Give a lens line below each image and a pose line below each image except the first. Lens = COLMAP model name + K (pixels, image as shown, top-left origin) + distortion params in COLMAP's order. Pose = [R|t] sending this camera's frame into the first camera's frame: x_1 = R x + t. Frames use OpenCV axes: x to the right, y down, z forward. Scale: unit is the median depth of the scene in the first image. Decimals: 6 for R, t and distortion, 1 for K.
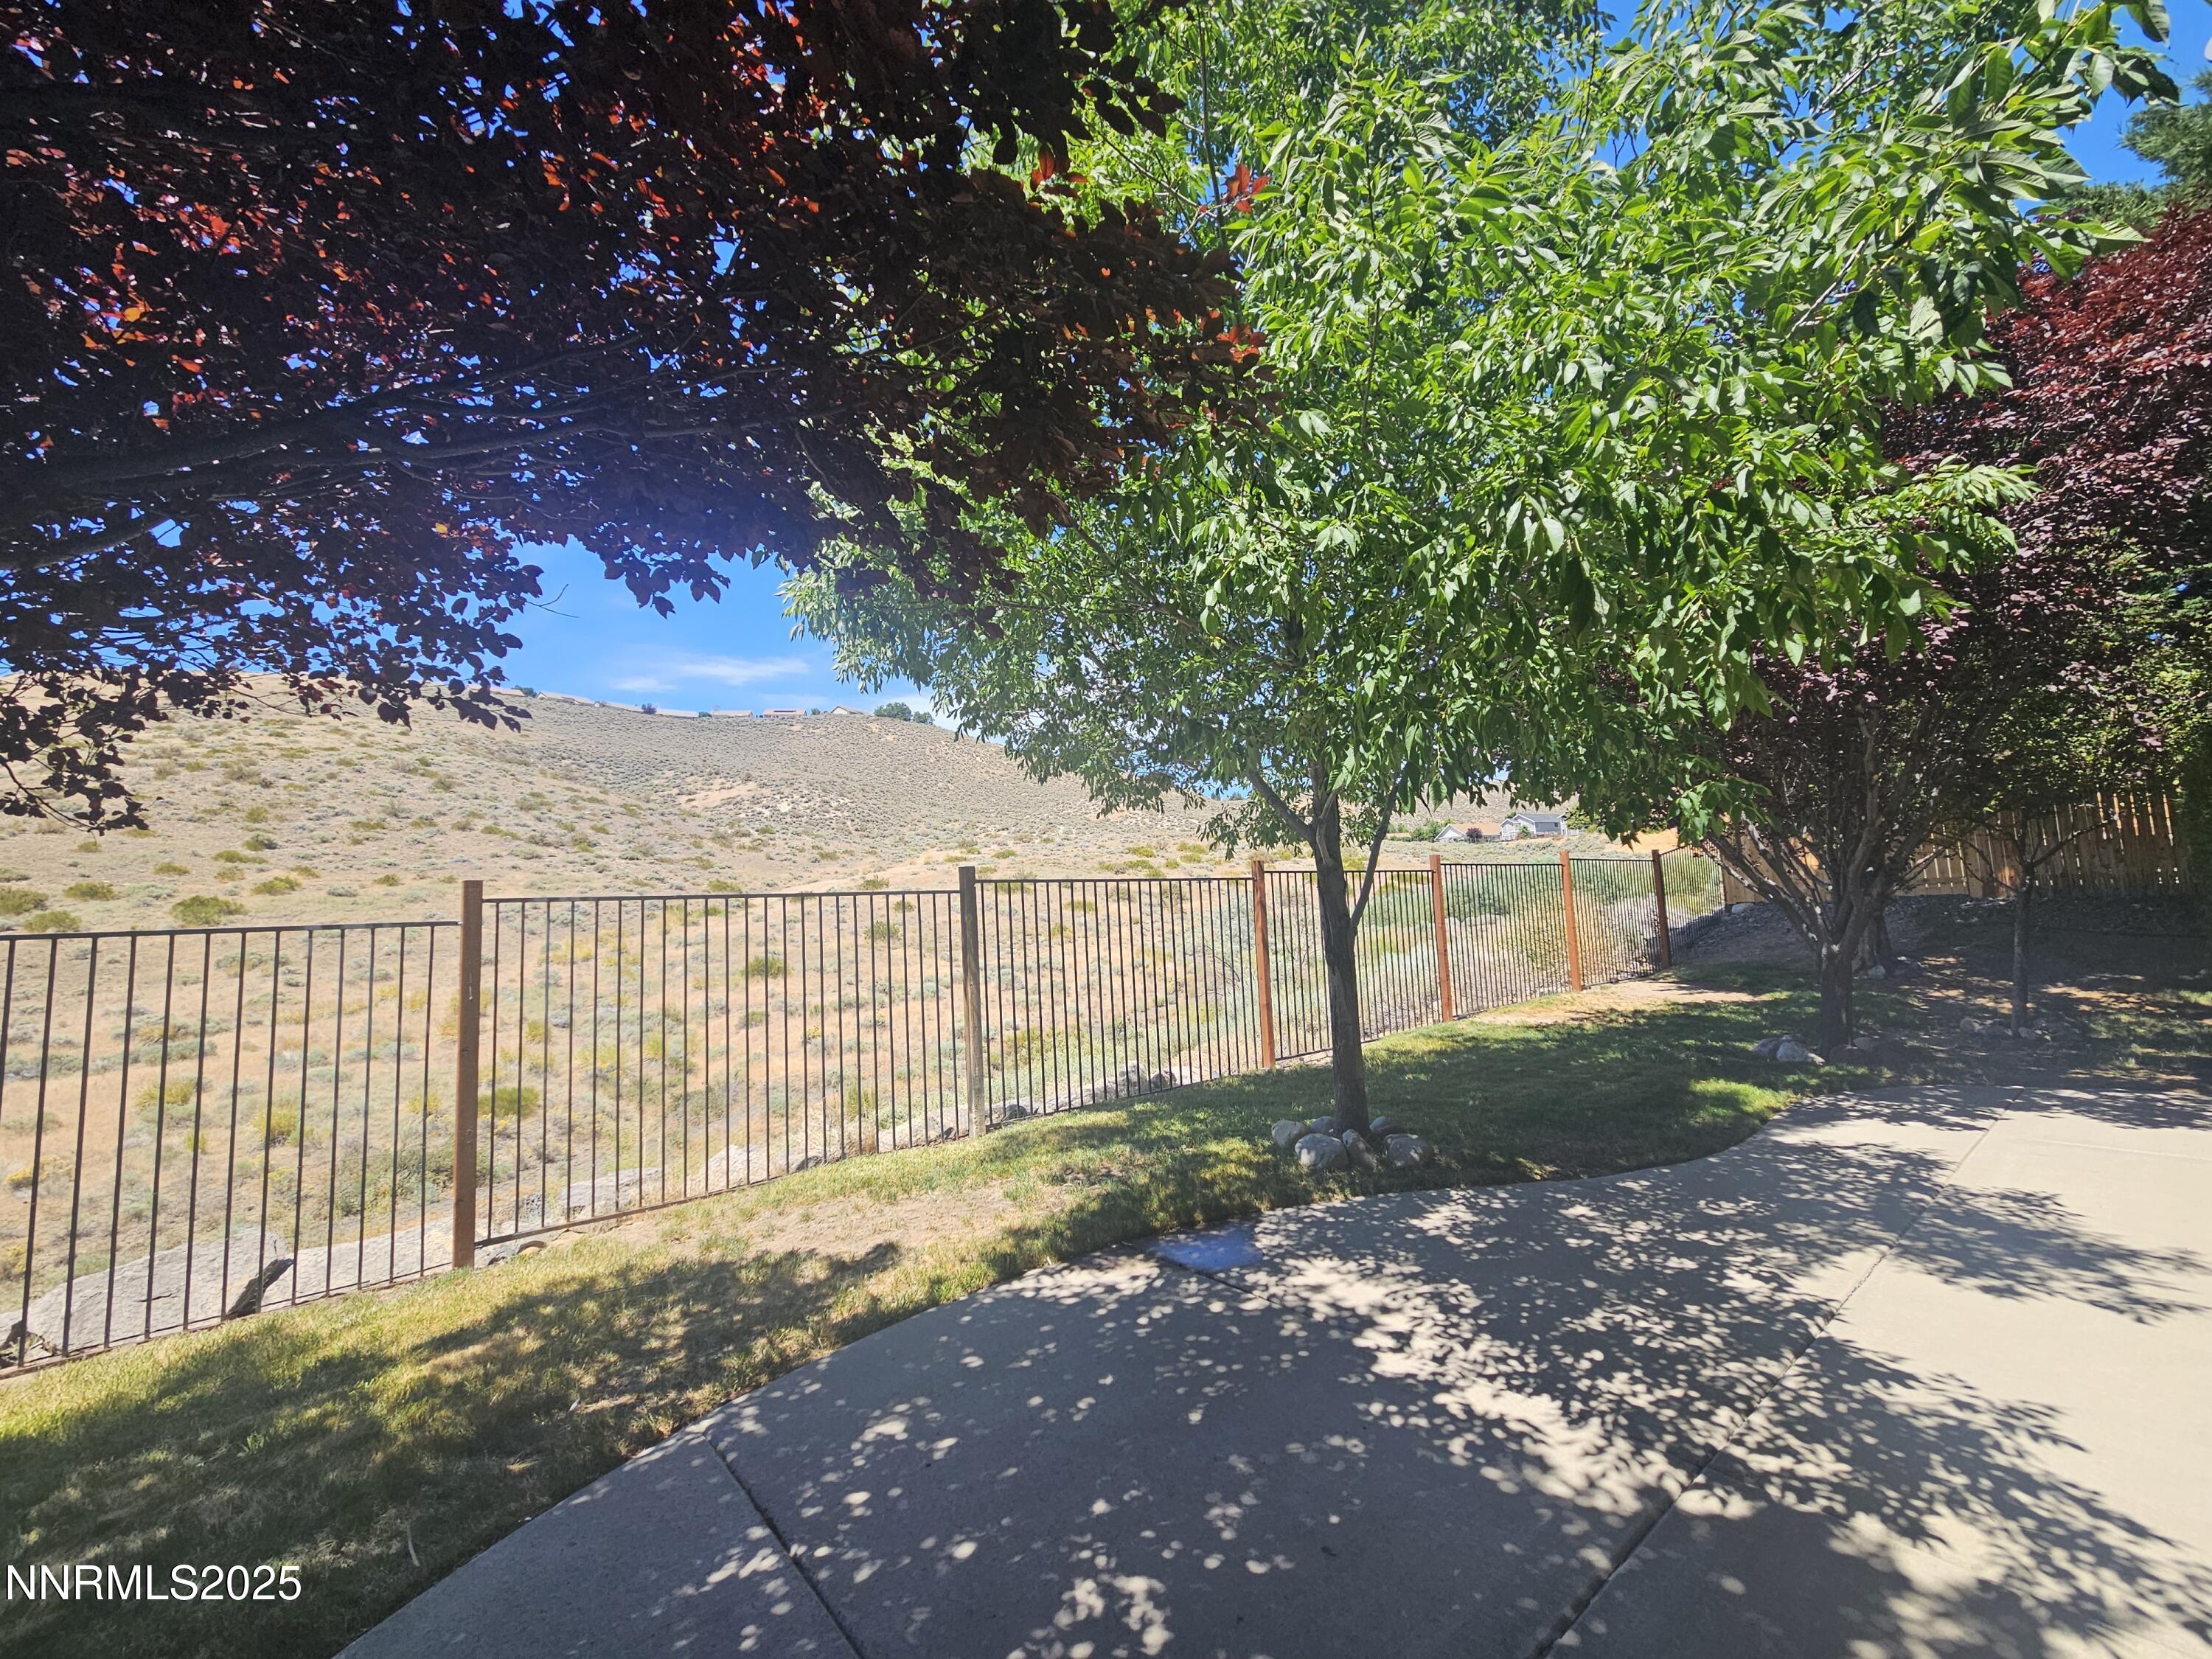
lens RADIAL K [[914.3, 0, 1110.1], [0, 914.3, 815.9], [0, 0, 1]] dist [0.000423, 0.001015]
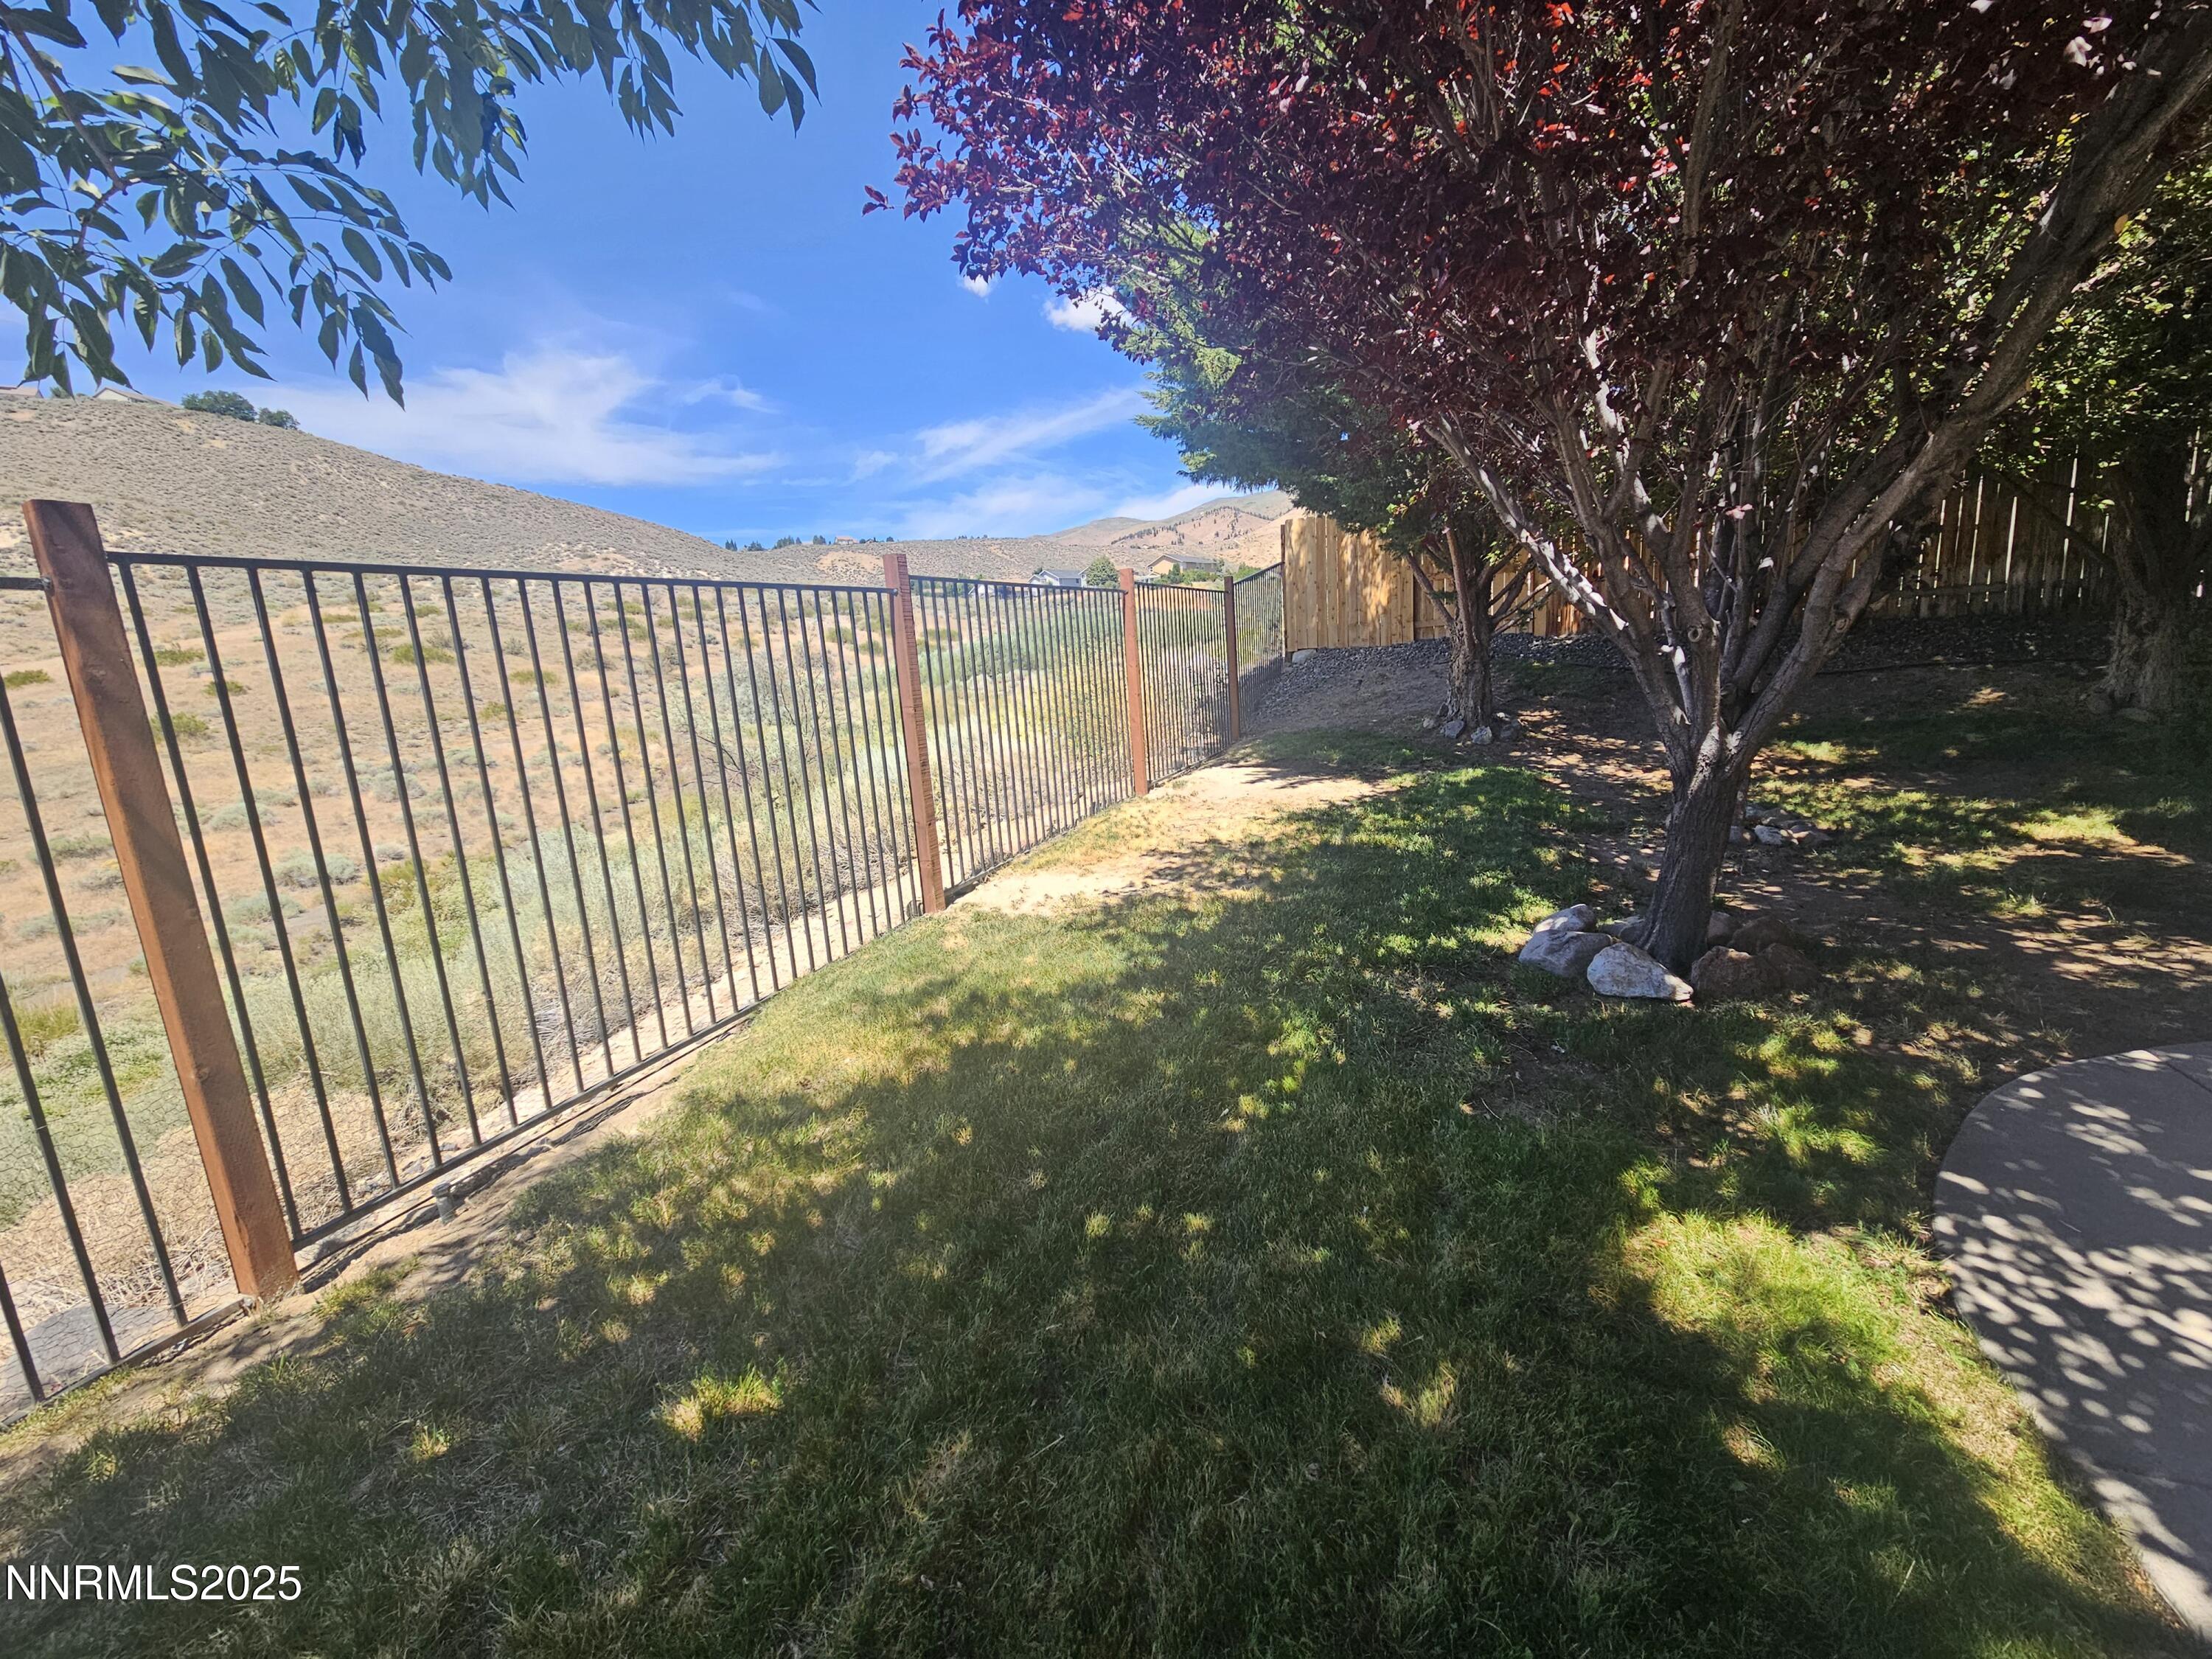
lens RADIAL K [[914.3, 0, 1110.1], [0, 914.3, 815.9], [0, 0, 1]] dist [0.000423, 0.001015]
pose [[0.884011, -0.108853, 0.454616, 0.211503], [-0.012131, 0.966841, 0.255089, 0.045529], [-0.467309, -0.231017, 0.853378, 0.496486]]
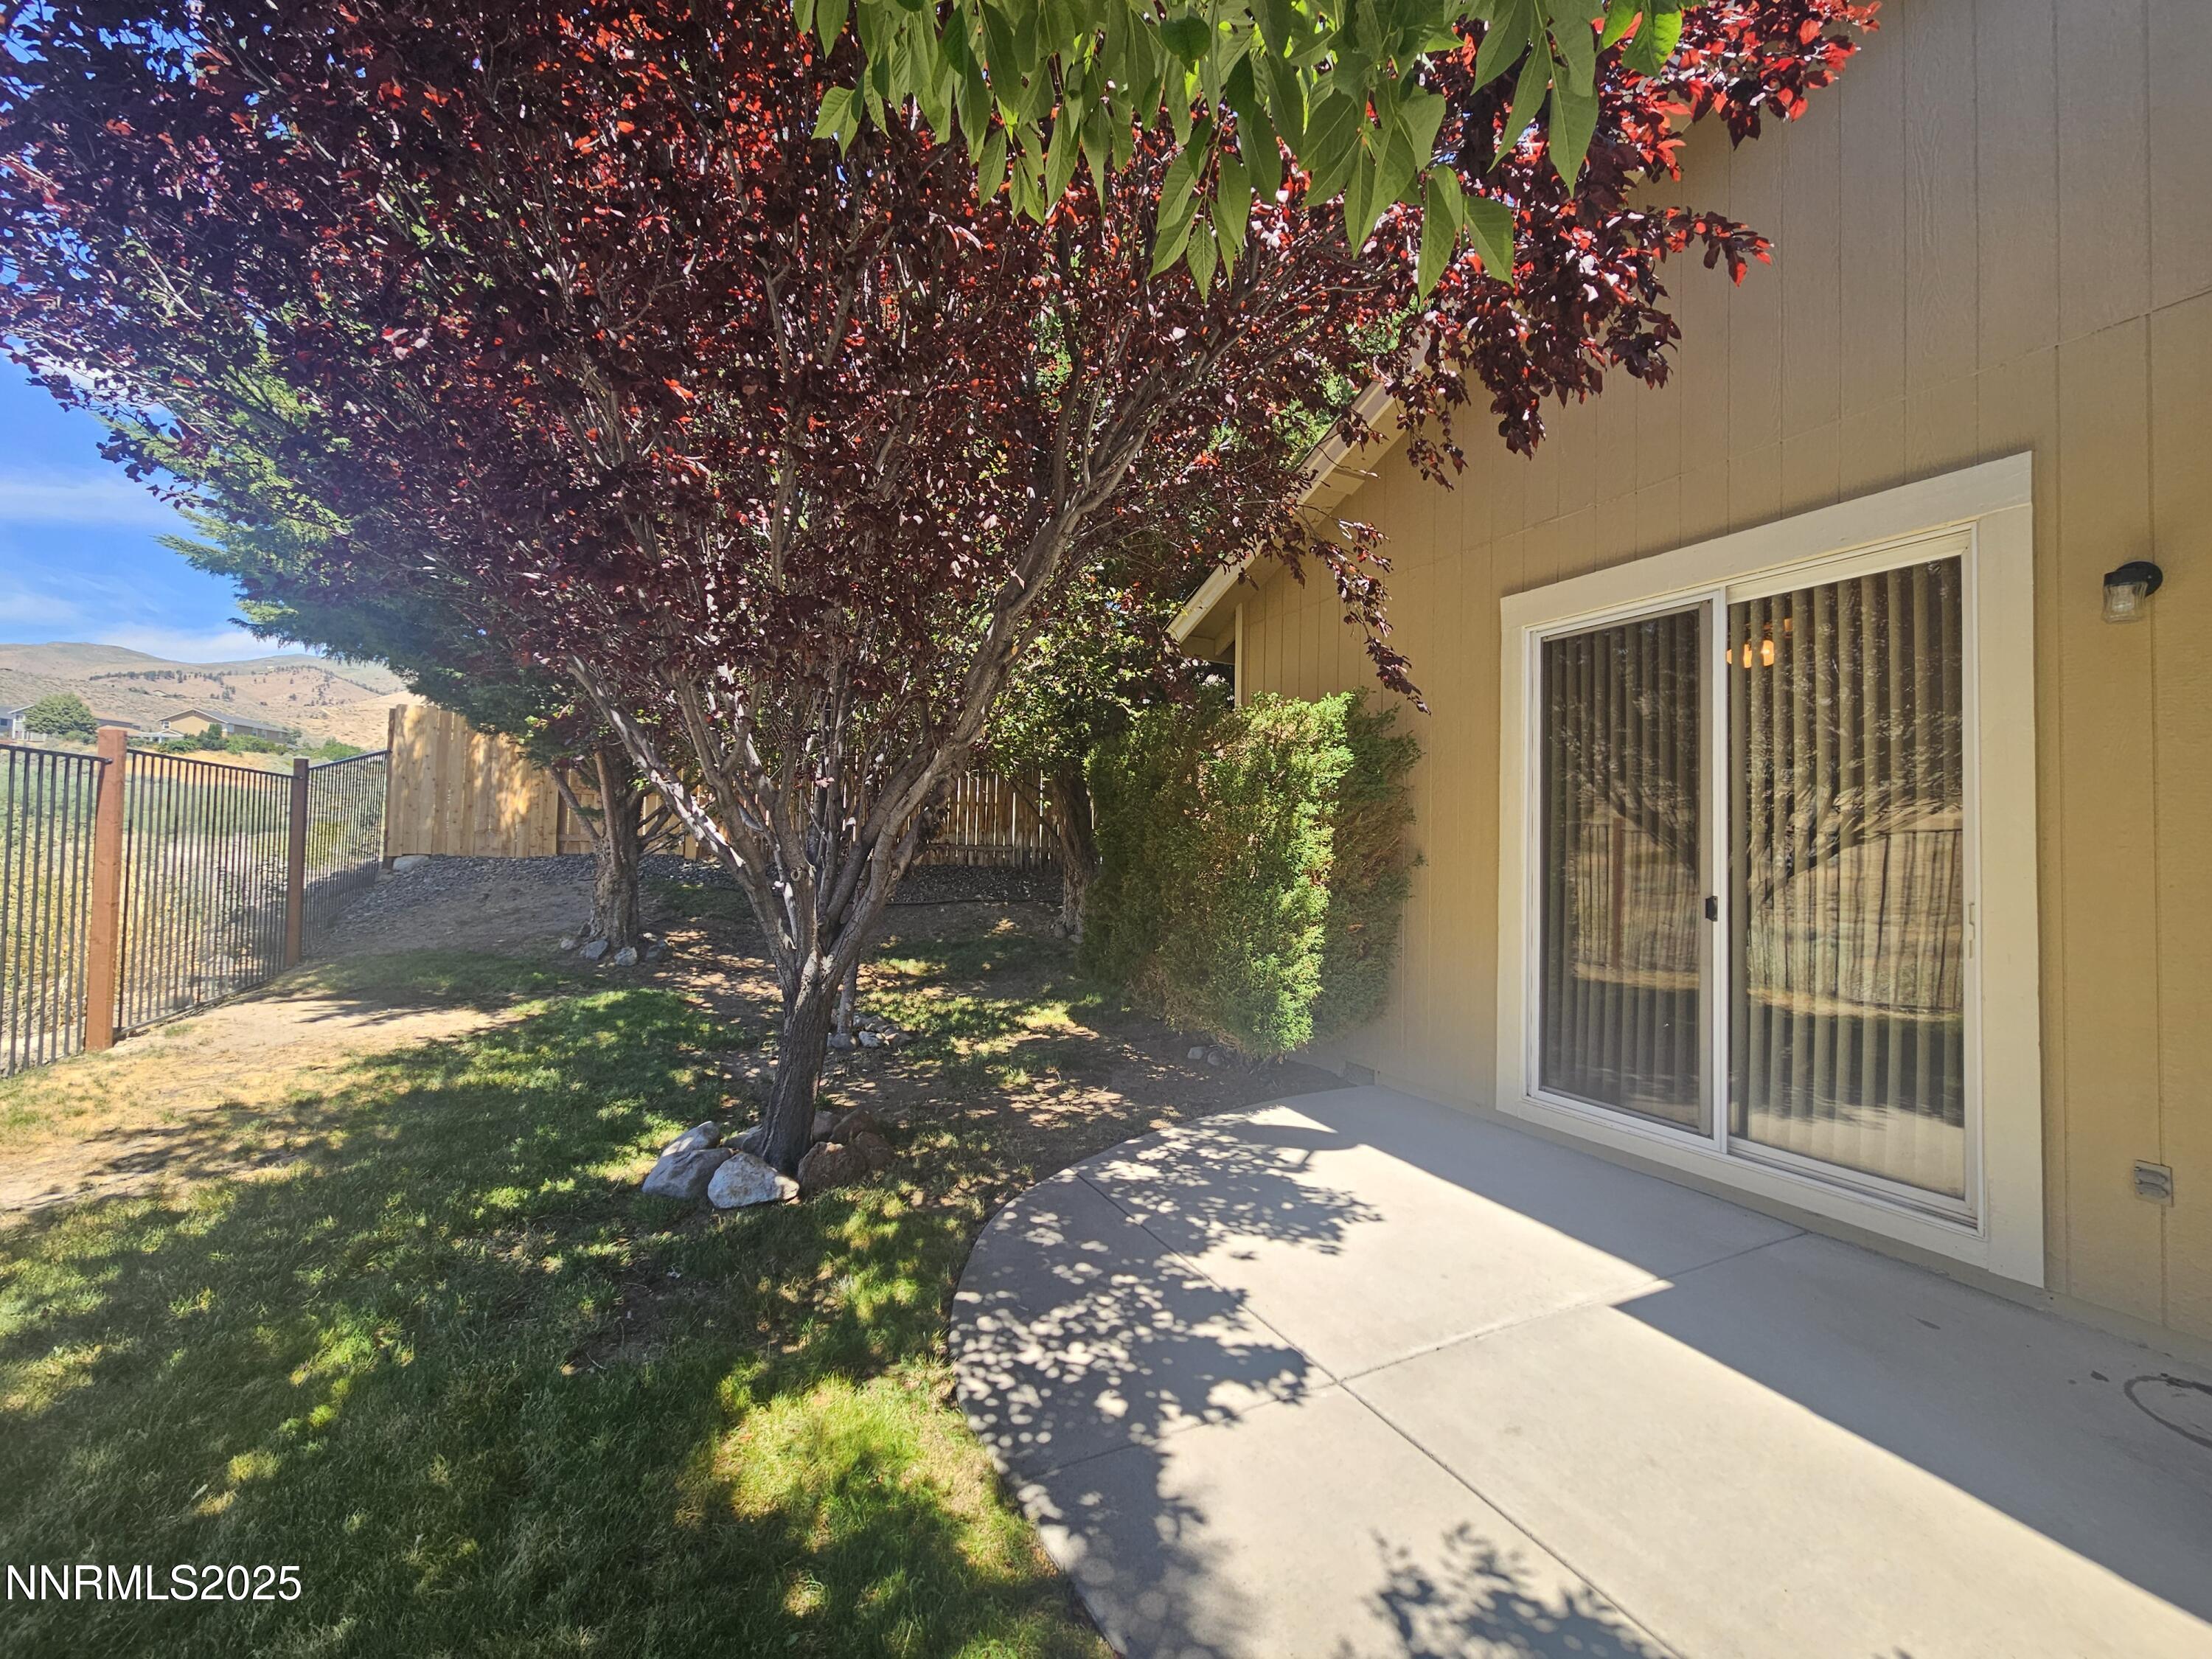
lens RADIAL K [[914.3, 0, 1110.1], [0, 914.3, 815.9], [0, 0, 1]] dist [0.000423, 0.001015]
pose [[0.229379, 0.071171, 0.970732, 0.199217], [-0.128670, 0.990788, -0.042237, 0.038615], [-0.964795, -0.115216, 0.236424, 0.474506]]
